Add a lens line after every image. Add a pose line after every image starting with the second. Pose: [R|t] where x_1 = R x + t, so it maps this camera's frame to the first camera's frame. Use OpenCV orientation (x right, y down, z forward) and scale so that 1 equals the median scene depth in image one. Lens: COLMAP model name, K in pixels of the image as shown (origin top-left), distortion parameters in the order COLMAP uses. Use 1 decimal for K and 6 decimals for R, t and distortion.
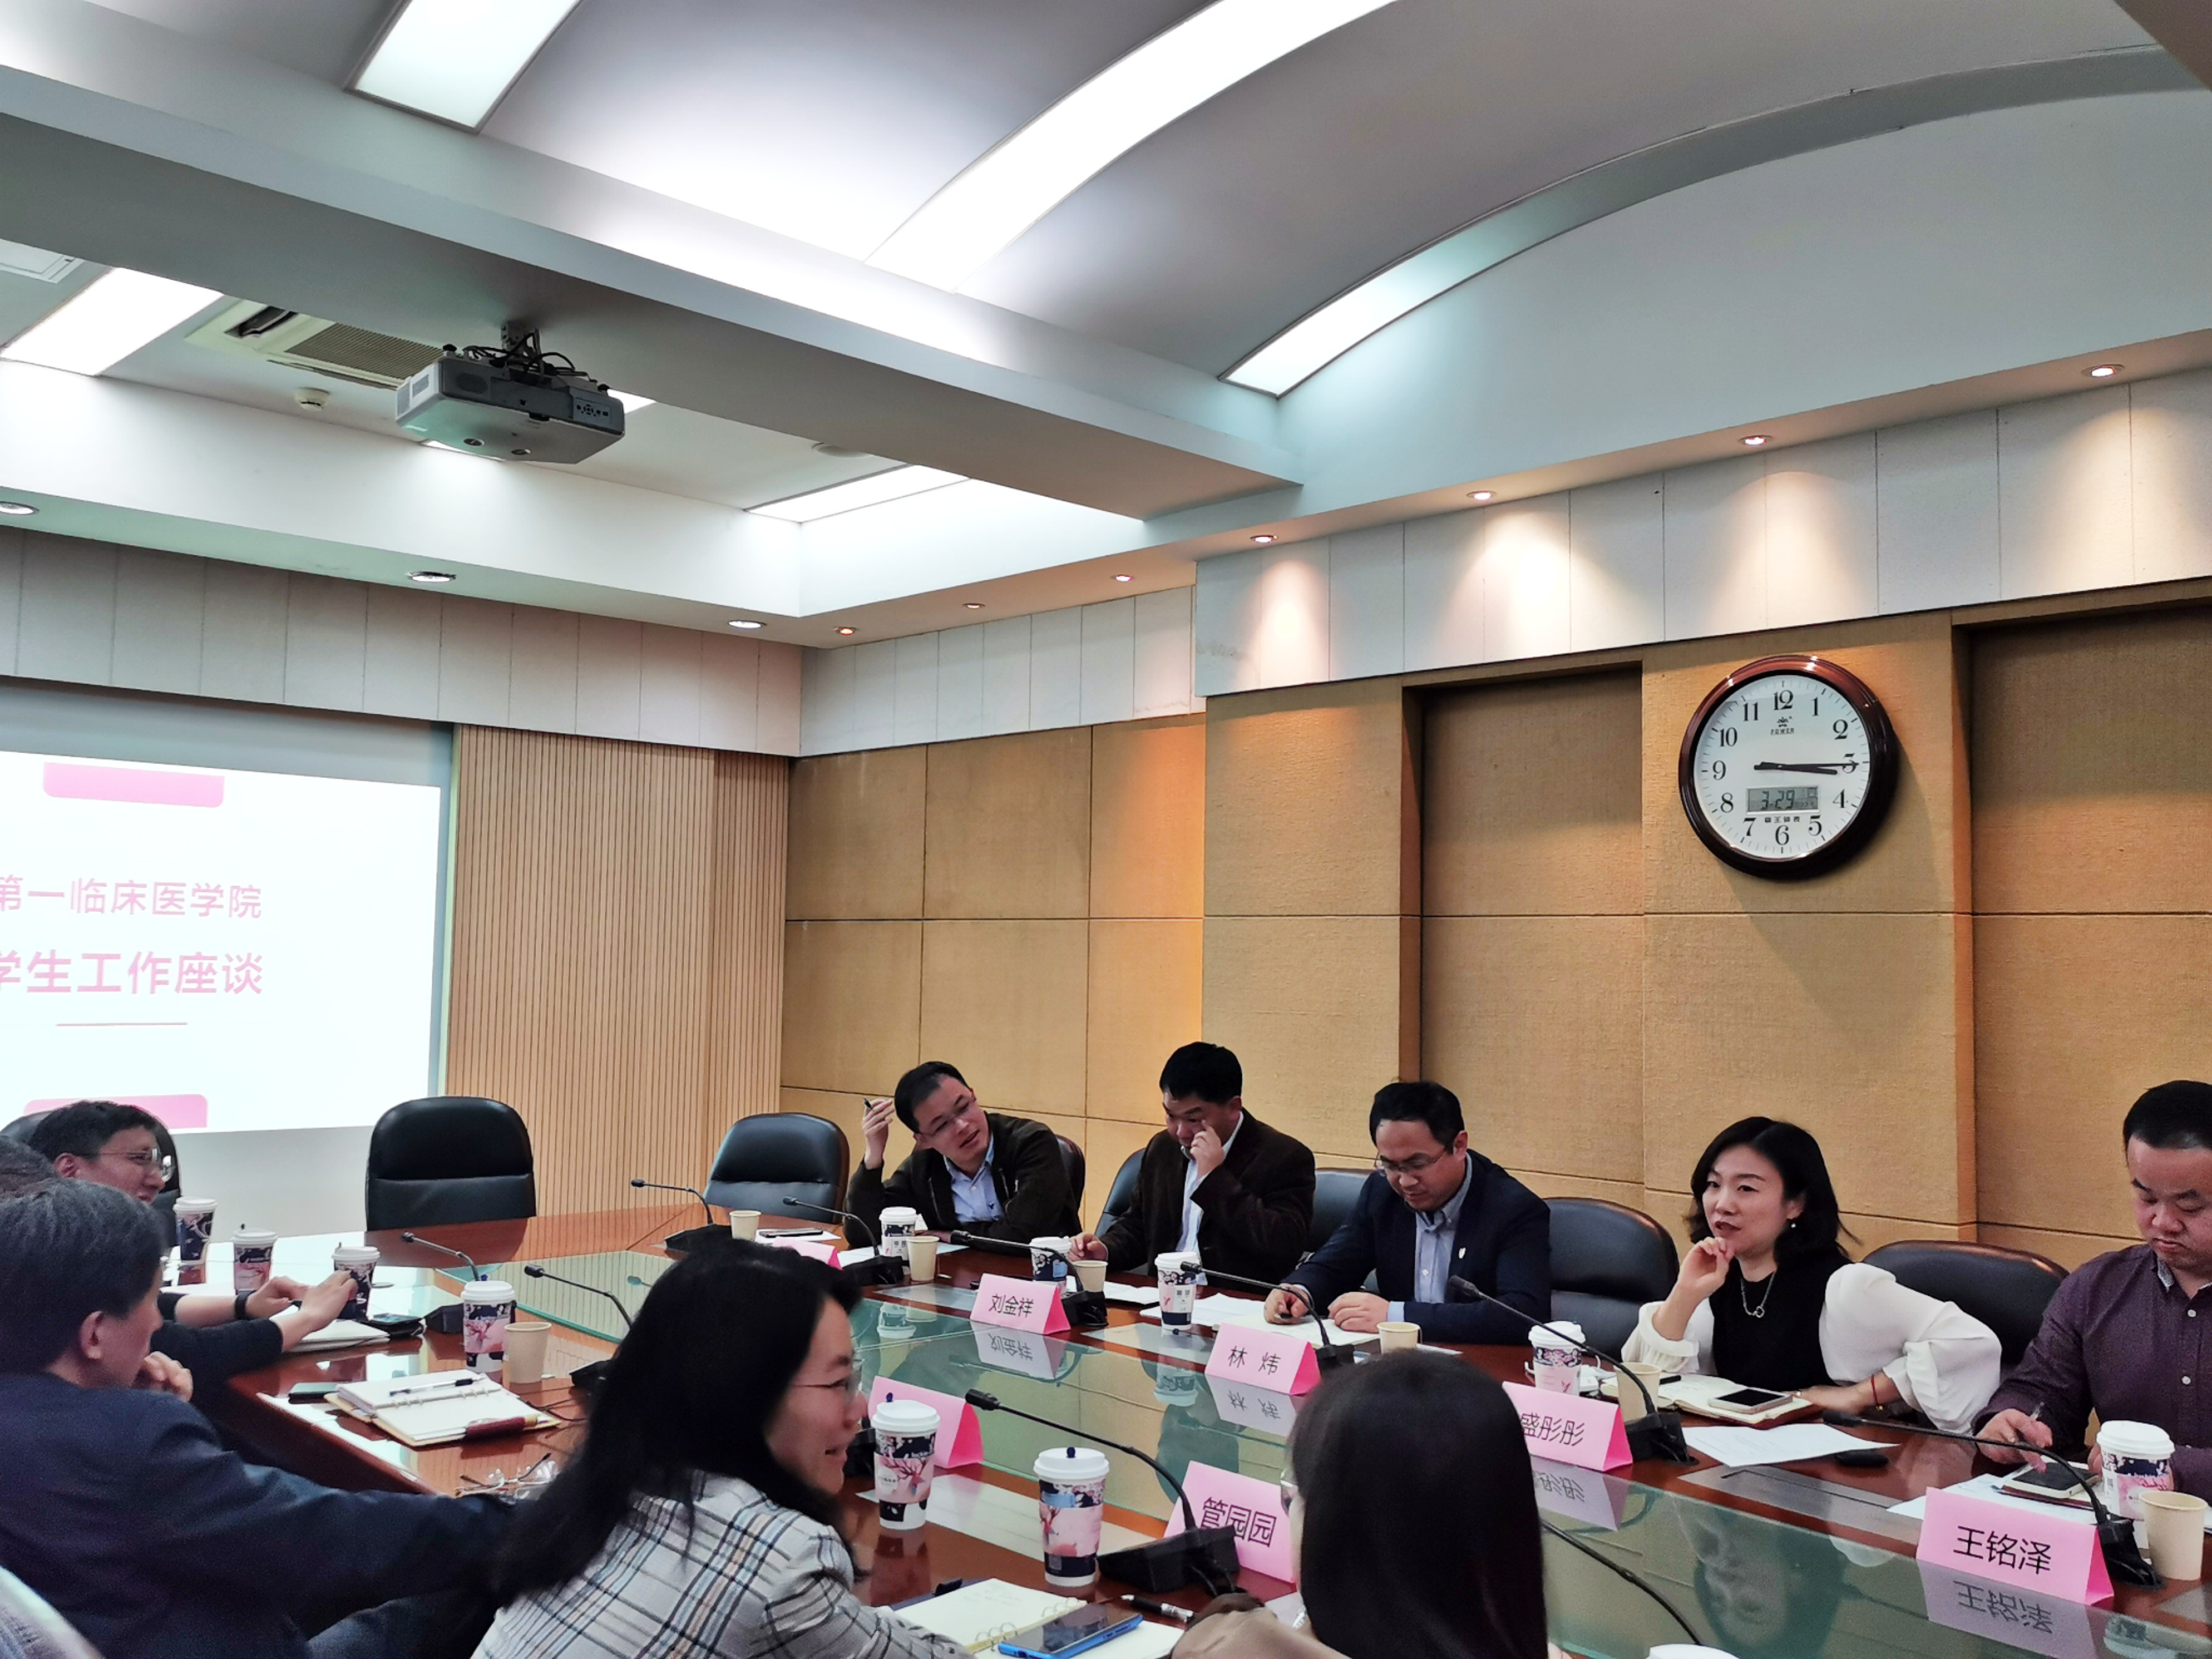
lens RADIAL K [[1921.9, 0, 1106.0], [0, 1921.9, 829.5], [0, 0, 1]] dist [0.025491, 0.002468]
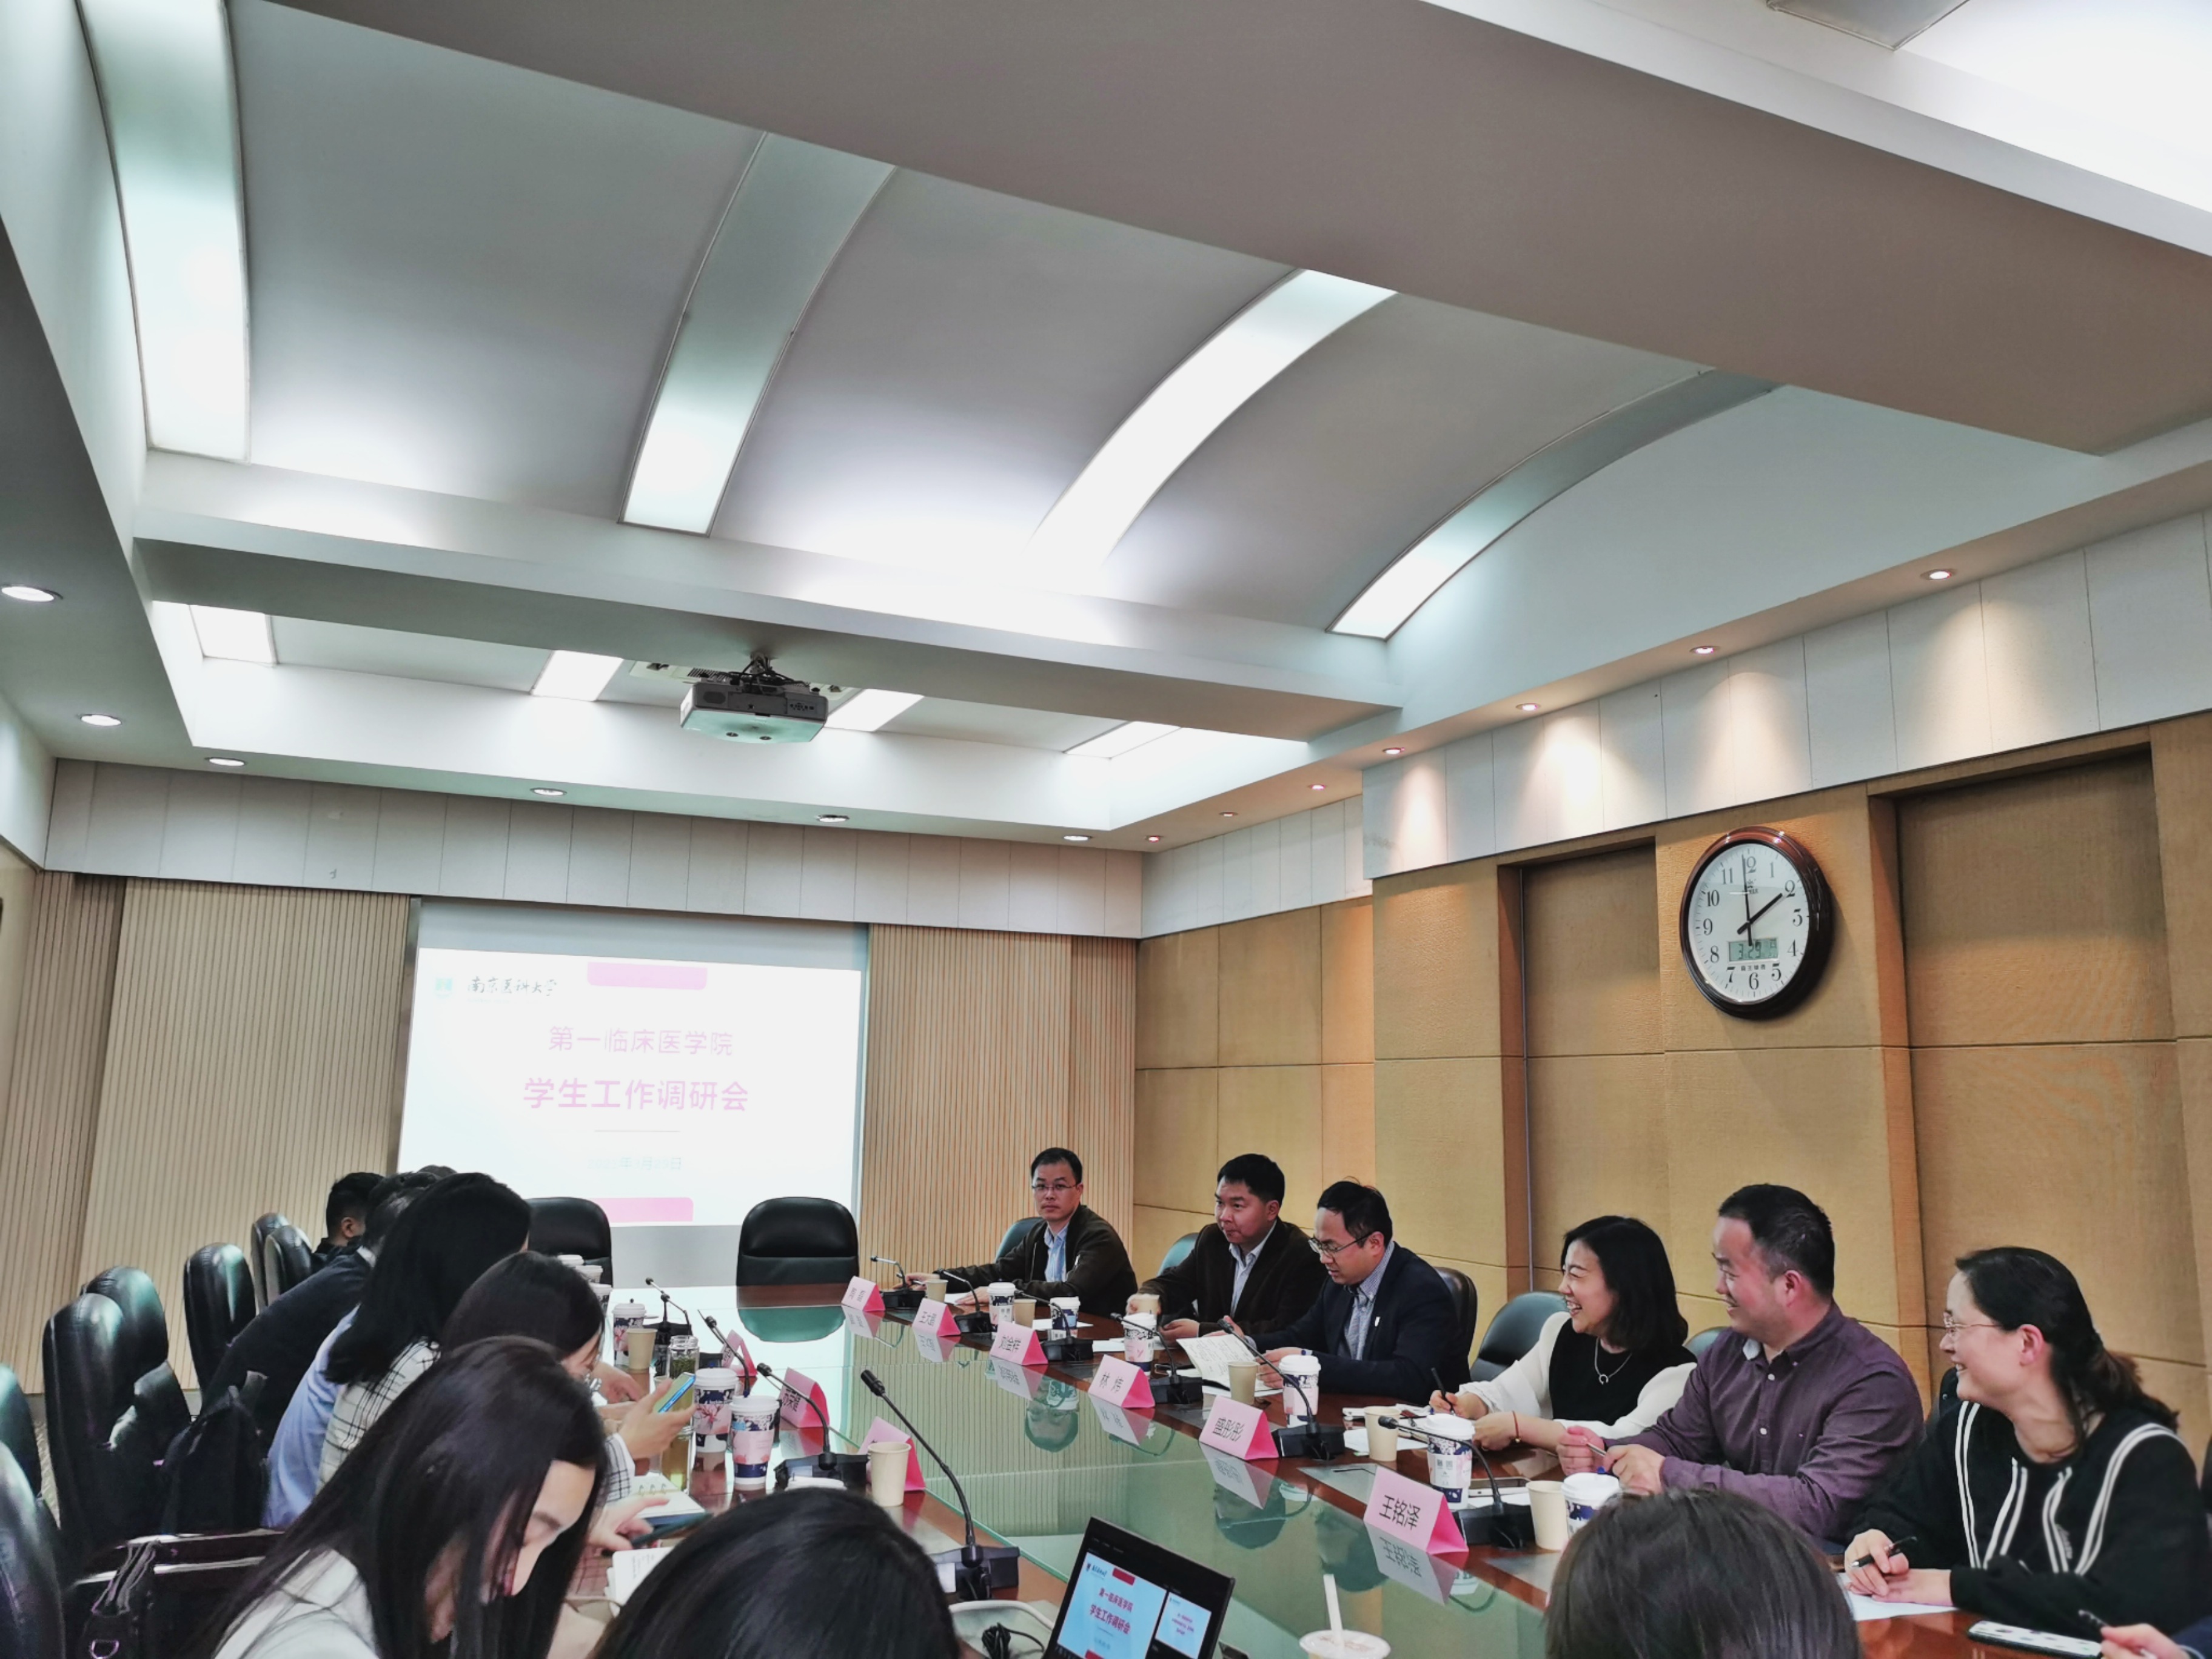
lens RADIAL K [[1696.4, 0, 1104.0], [0, 1696.4, 824.6], [0, 0, 1]] dist [0.010255, 0.001213]
pose [[0.943147, -0.056032, -0.327619, 0.284940], [0.022274, 0.994127, -0.105900, 0.008084], [0.331629, 0.092582, 0.938856, -0.089064]]
